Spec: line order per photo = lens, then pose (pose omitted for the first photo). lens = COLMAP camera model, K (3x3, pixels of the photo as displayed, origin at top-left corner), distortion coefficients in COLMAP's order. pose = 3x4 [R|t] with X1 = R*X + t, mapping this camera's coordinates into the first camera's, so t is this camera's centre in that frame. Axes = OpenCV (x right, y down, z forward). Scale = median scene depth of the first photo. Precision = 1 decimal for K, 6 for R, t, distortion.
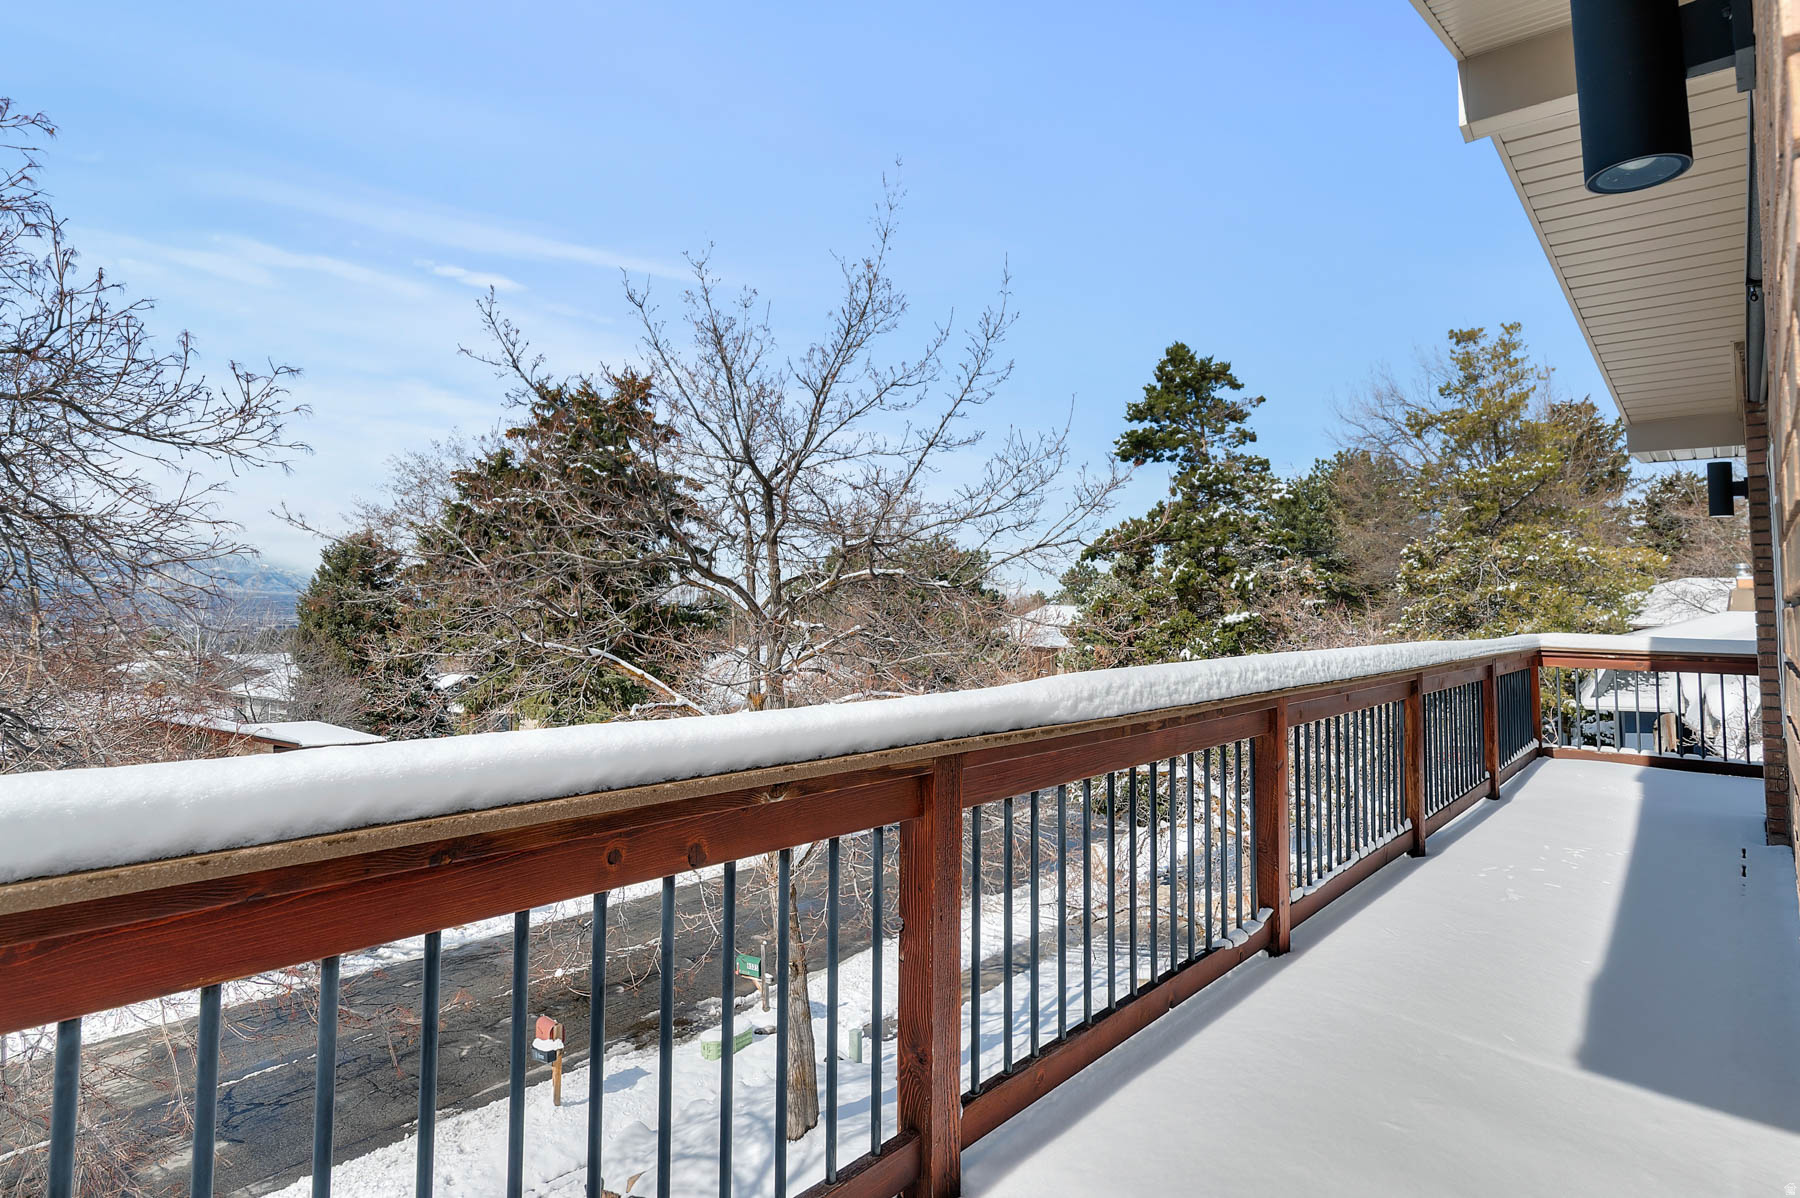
lens RADIAL K [[964.4, 0, 889.8], [0, 964.4, 539.2], [0, 0, 1]] dist [0.001279, 0.000198]
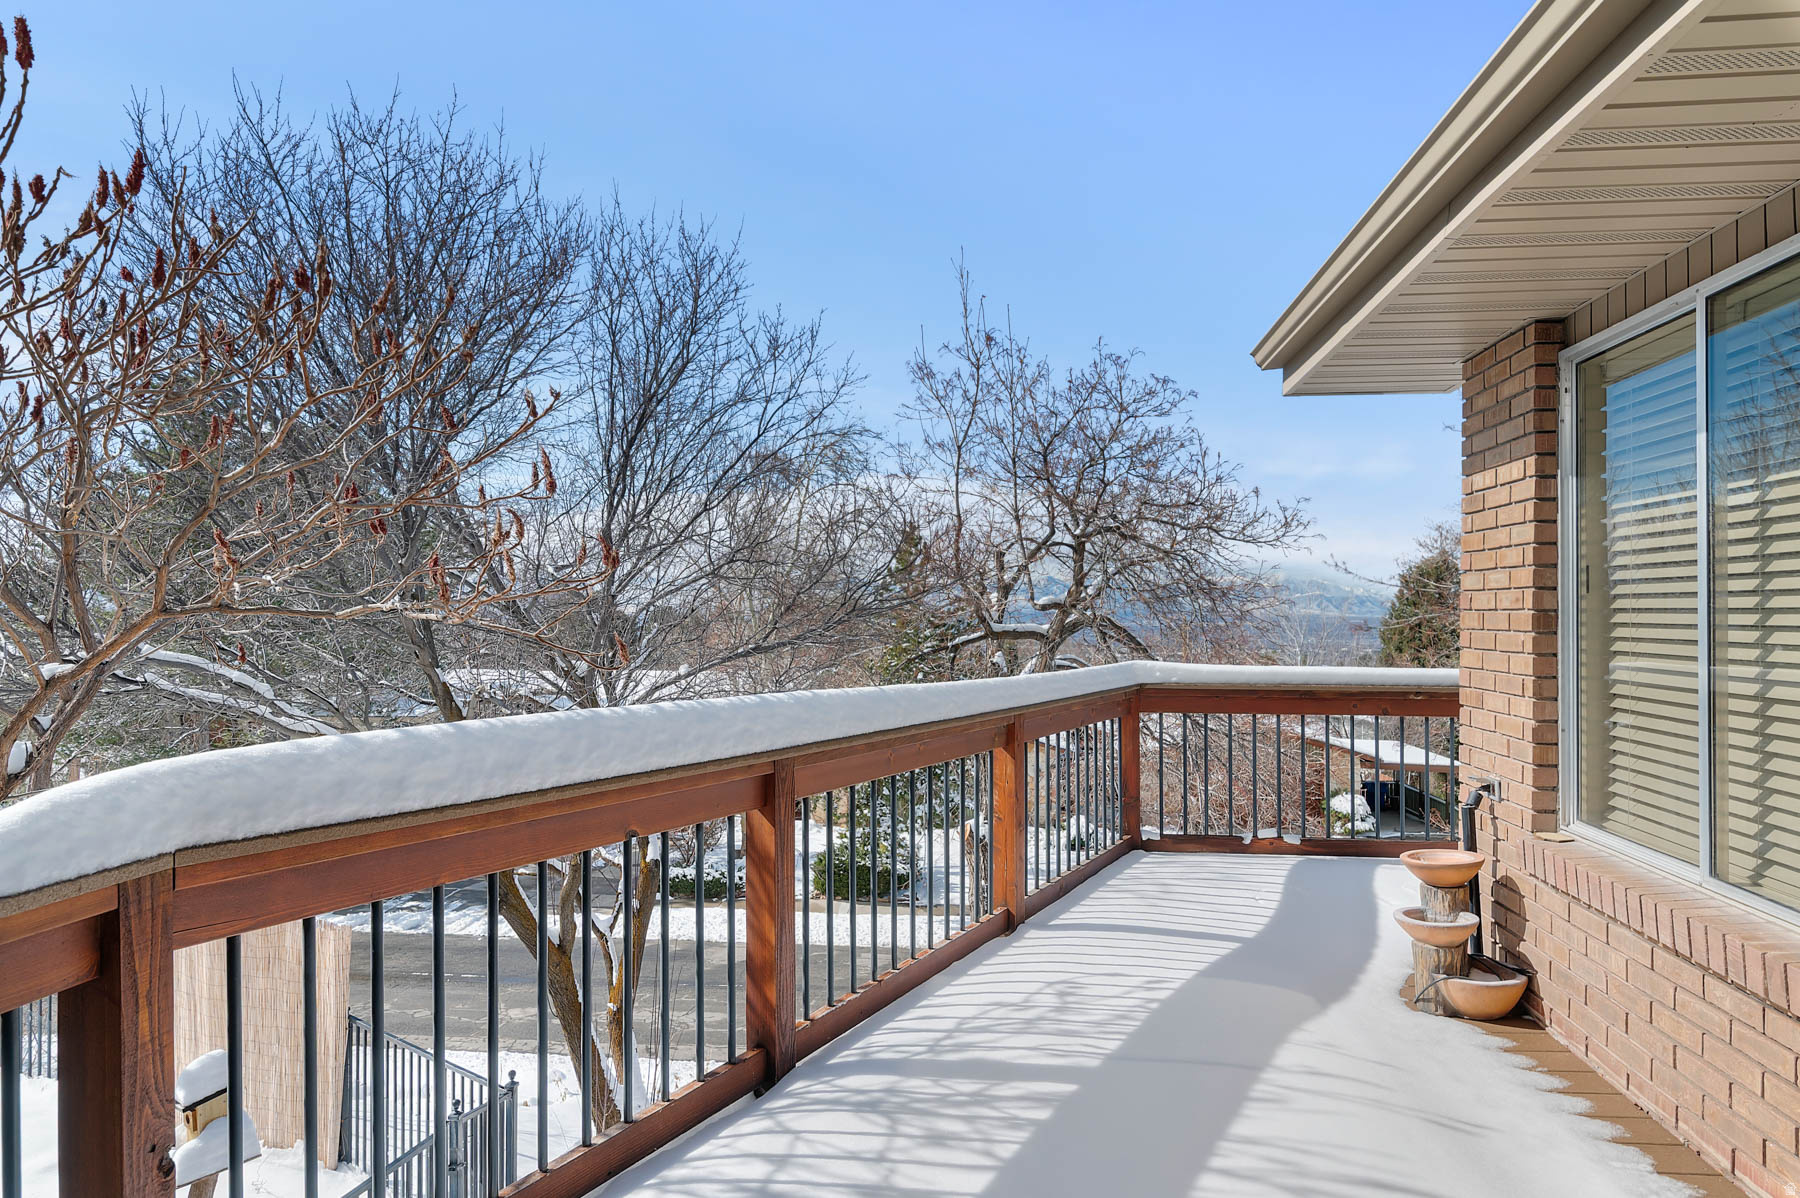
lens RADIAL K [[1154.4, 0, 900.4], [0, 1154.4, 605.8], [0, 0, 1]] dist [0.000289, 0.000014]
pose [[0.570353, -0.019208, -0.821175, 0.676165], [0.060161, 0.998018, 0.018440, -0.059142], [0.819193, -0.059920, 0.570379, -0.816441]]
